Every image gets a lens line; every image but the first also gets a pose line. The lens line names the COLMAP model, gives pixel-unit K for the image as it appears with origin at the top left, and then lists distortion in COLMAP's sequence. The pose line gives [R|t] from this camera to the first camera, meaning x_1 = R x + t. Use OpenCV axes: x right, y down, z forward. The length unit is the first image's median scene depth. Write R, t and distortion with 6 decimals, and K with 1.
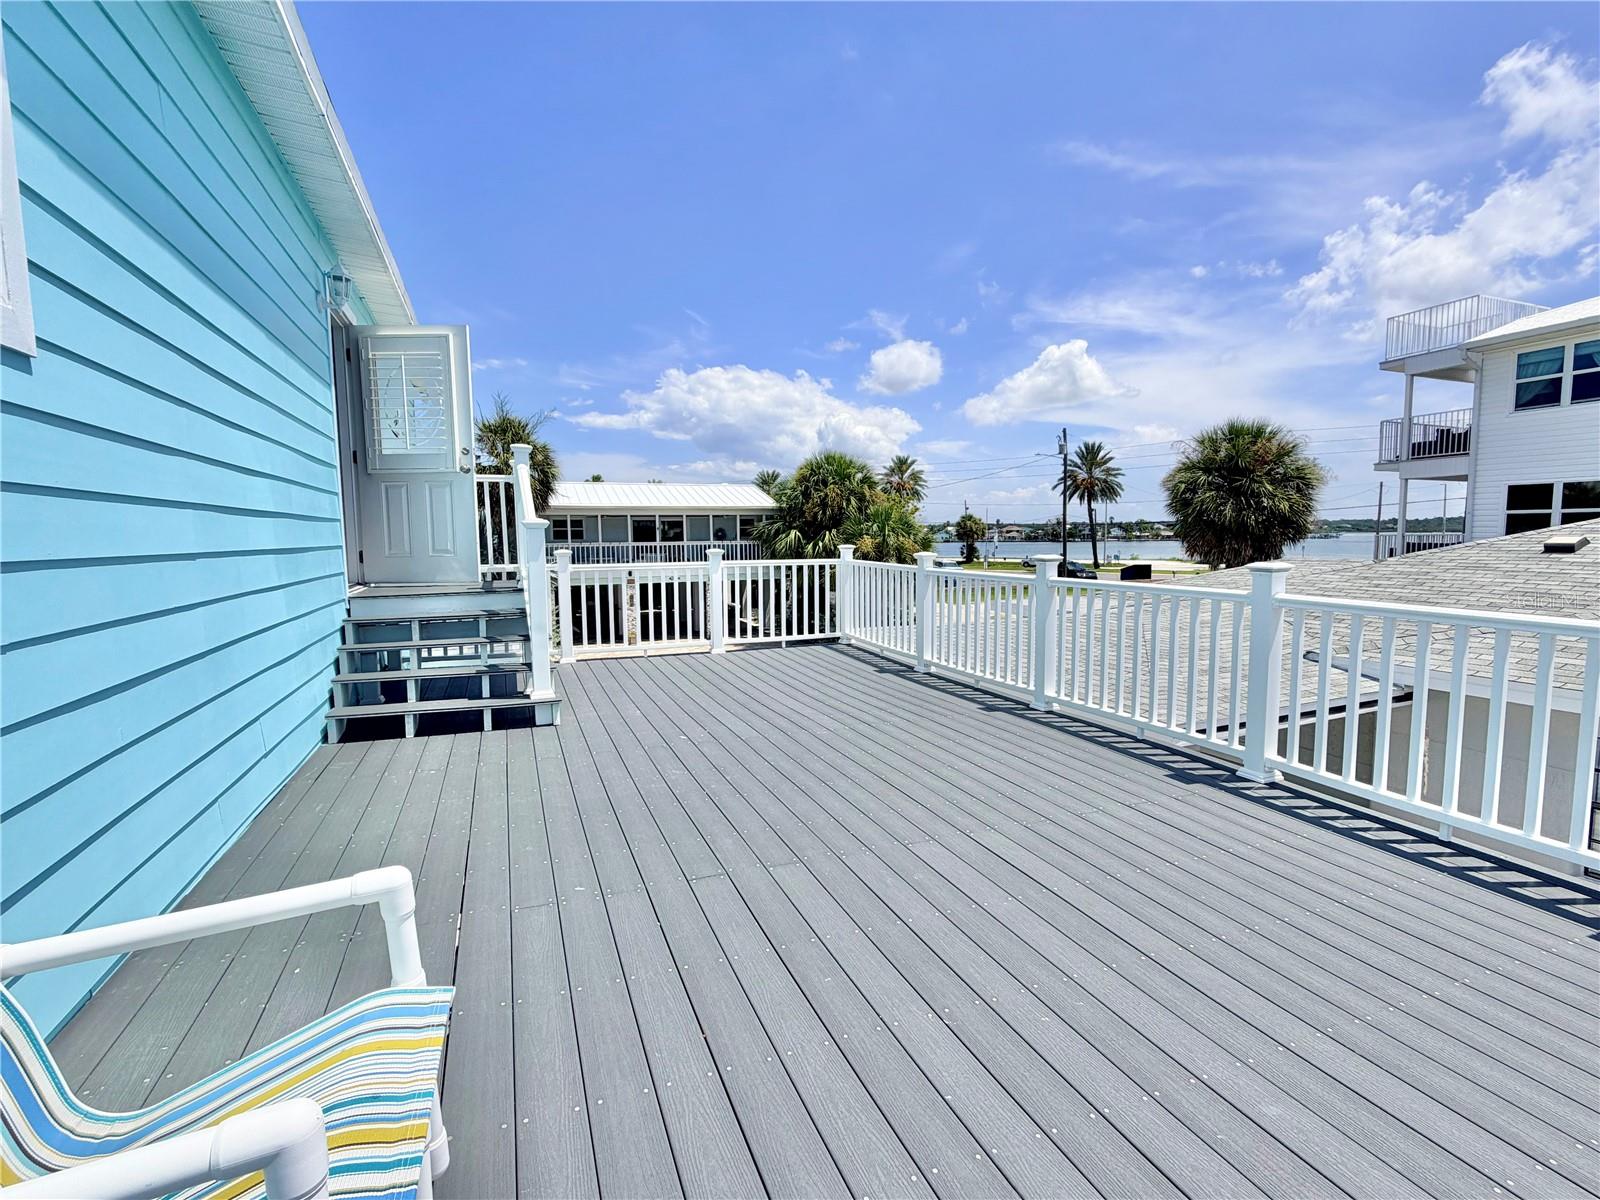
lens RADIAL K [[742.3, 0, 804.0], [0, 742.3, 600.9], [0, 0, 1]] dist [-0.001152, 0.000136]
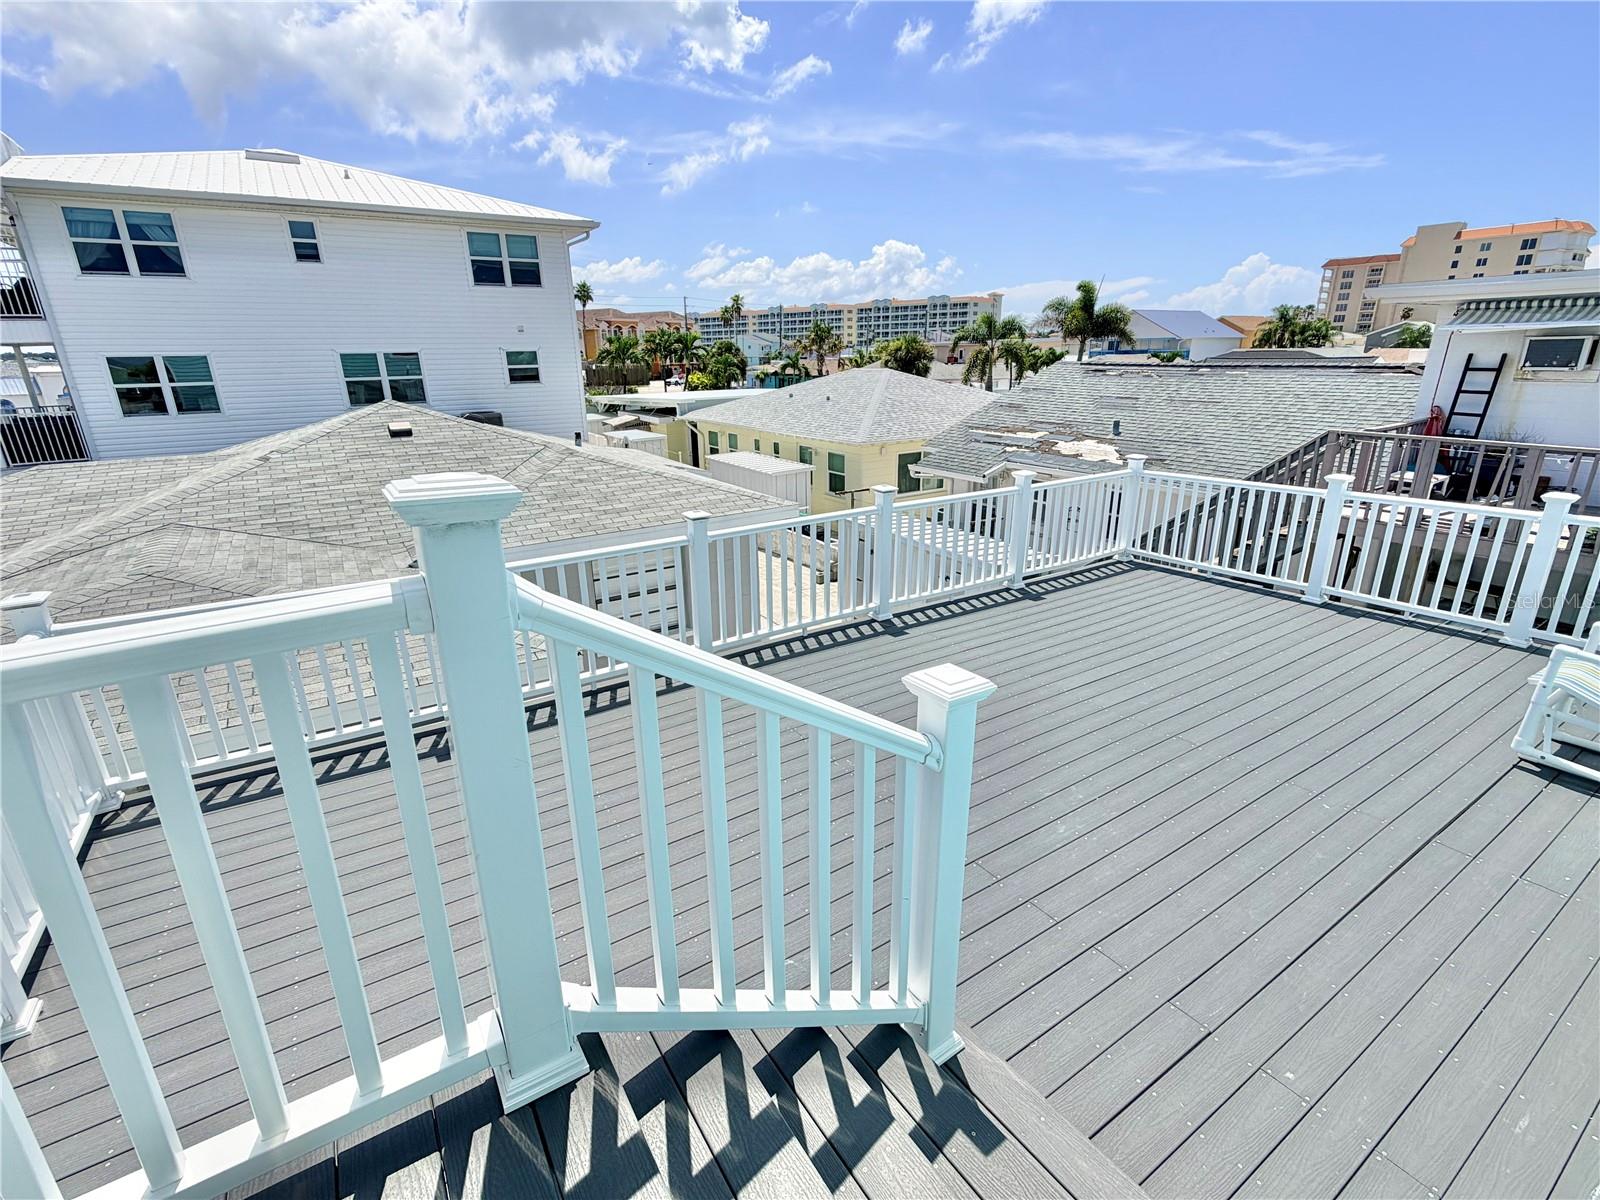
lens RADIAL K [[742.3, 0, 802.8], [0, 742.3, 598.4], [0, 0, 1]] dist [-0.001152, 0.000136]
pose [[-0.195525, -0.296779, 0.934715, -0.697217], [0.102120, 0.941769, 0.320380, -0.275343], [-0.975367, 0.158095, -0.153833, 1.145835]]
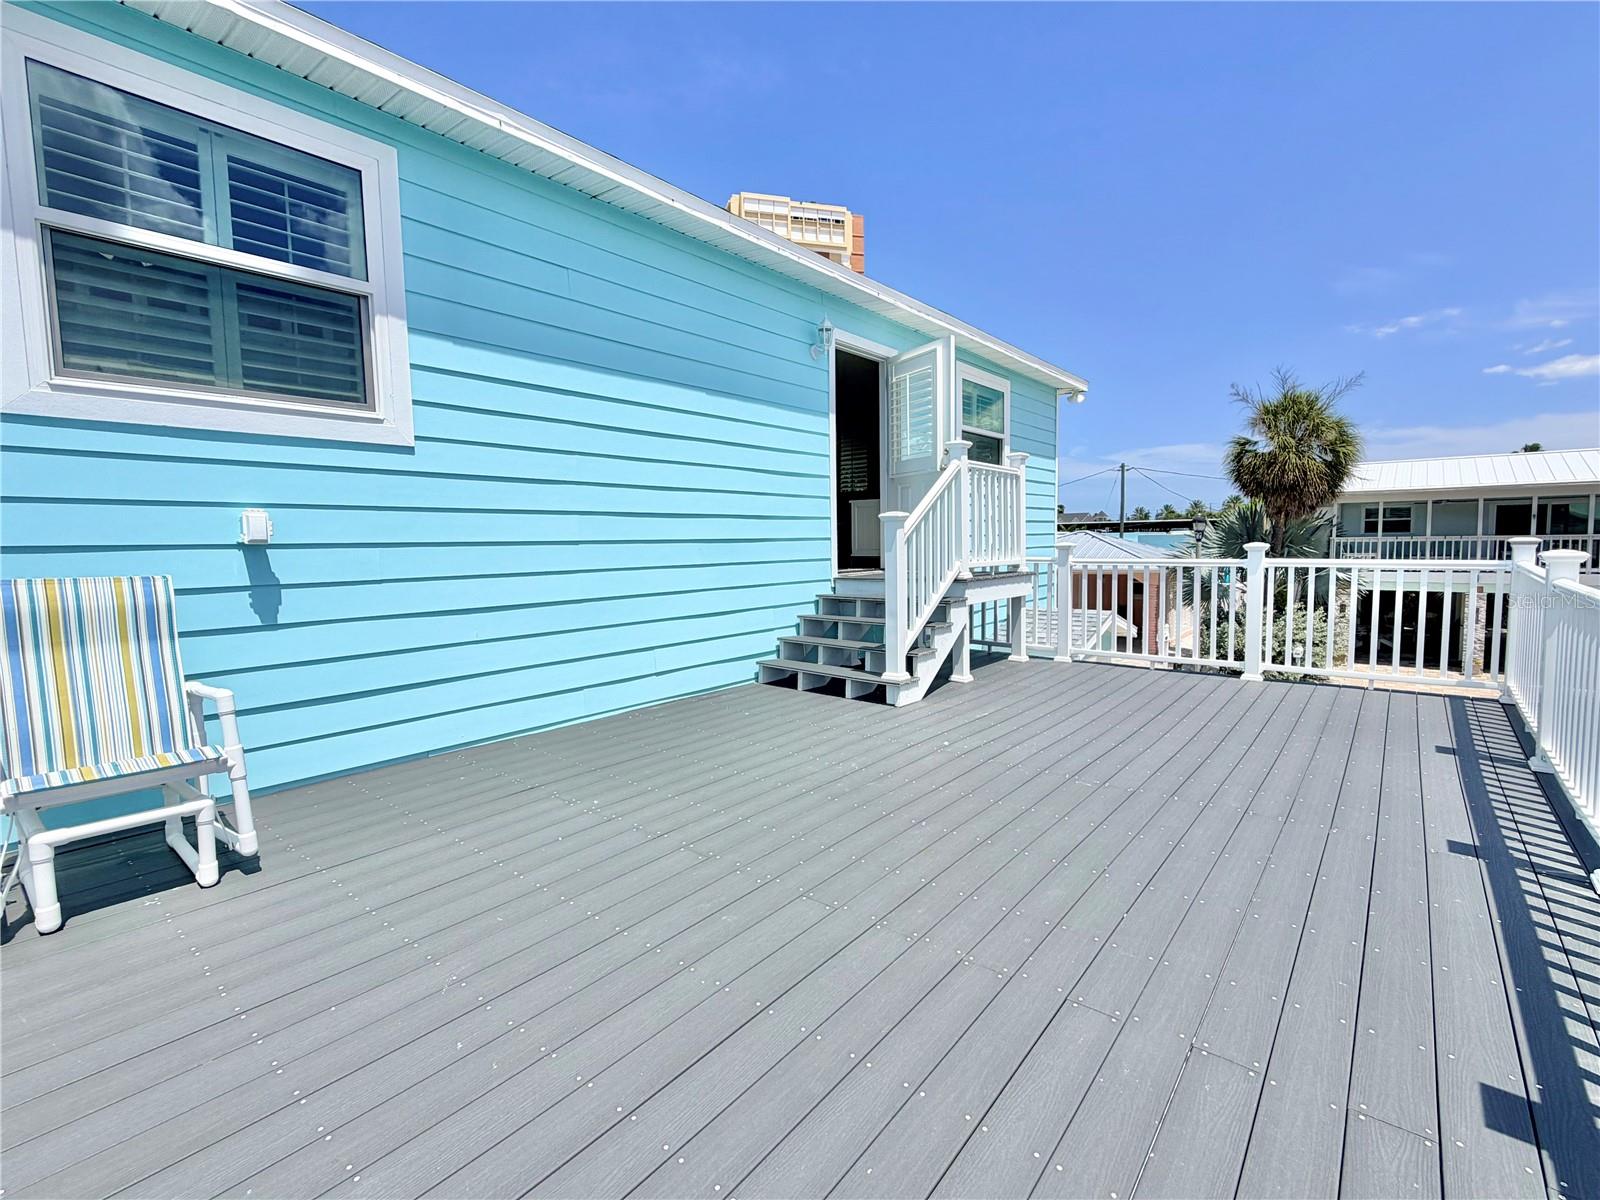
lens RADIAL K [[742.3, 0, 795.1], [0, 742.3, 602.5], [0, 0, 1]] dist [-0.001152, 0.000136]
pose [[0.475596, 0.075468, -0.876421, 0.529298], [-0.067568, 0.996504, 0.049142, -0.023376], [0.877065, 0.035846, 0.479032, 0.370931]]
